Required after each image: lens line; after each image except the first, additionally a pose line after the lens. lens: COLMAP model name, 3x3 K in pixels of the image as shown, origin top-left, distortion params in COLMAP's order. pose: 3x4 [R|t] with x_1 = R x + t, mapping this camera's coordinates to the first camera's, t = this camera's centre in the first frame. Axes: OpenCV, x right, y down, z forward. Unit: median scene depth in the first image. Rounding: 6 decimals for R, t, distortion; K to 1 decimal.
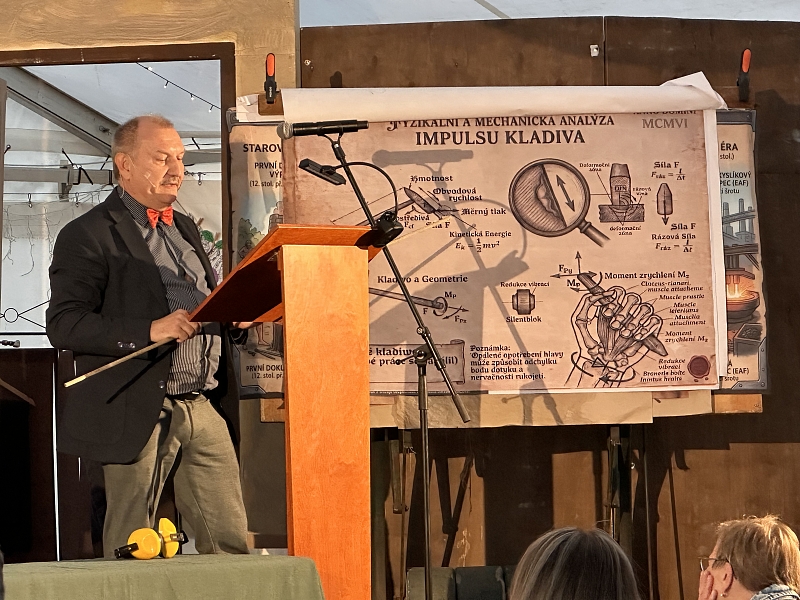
lens RADIAL K [[3189.6, 0, 402.7], [0, 3189.6, 299.0], [0, 0, 1]] dist [-0.176405, 0.000000]
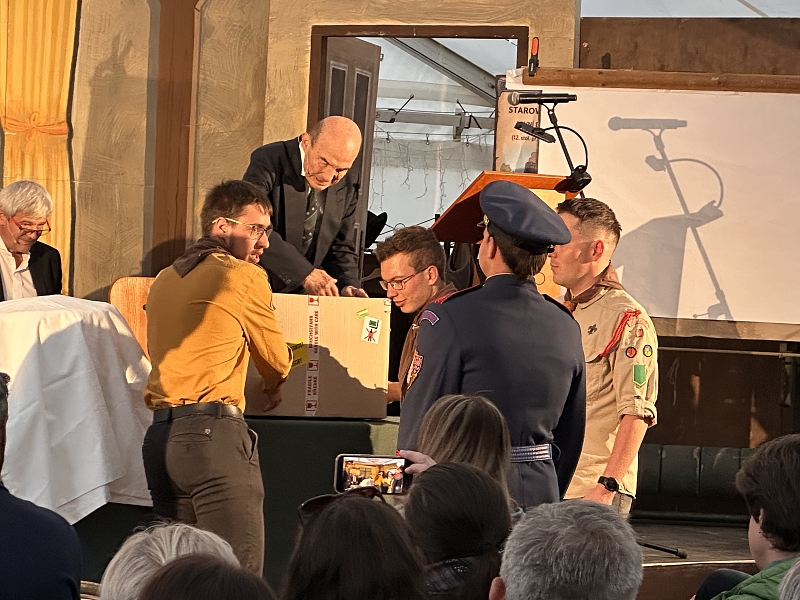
lens RADIAL K [[2725.8, 0, 405.2], [0, 2725.8, 294.1], [0, 0, 1]] dist [-0.032325, 0.000000]
pose [[0.979389, 0.060700, -0.192645, 0.120660], [-0.055563, 0.997944, 0.031961, -0.005474], [0.194189, -0.020598, 0.980748, -0.091408]]
